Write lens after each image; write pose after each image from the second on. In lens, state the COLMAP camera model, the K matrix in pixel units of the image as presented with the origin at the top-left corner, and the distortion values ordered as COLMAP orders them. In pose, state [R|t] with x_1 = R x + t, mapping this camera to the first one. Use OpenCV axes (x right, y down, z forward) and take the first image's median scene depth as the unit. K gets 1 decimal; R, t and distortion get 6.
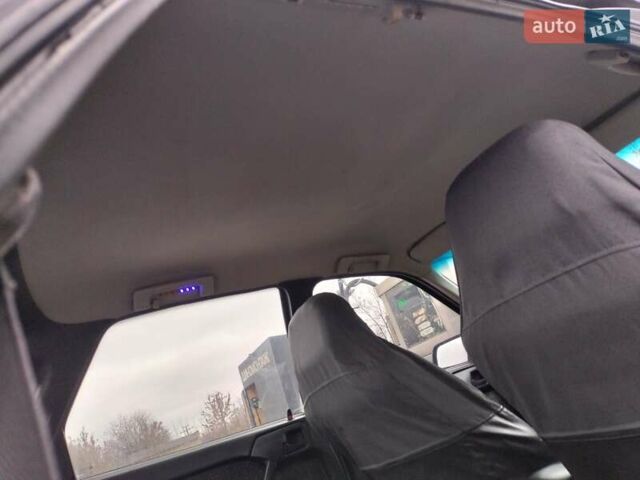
lens RADIAL K [[475.9, 0, 319.7], [0, 475.9, 244.5], [0, 0, 1]] dist [0.044043, -0.054322]
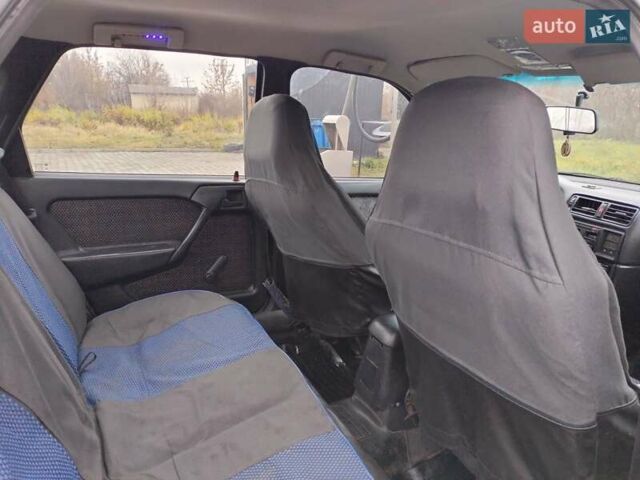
lens RADIAL K [[475.9, 0, 319.7], [0, 475.9, 244.5], [0, 0, 1]] dist [0.044043, -0.054322]
pose [[0.931660, 0.350068, 0.097270, 0.069196], [-0.341546, 0.752525, 0.563074, -0.221753], [0.123916, -0.557816, 0.820662, 0.041583]]
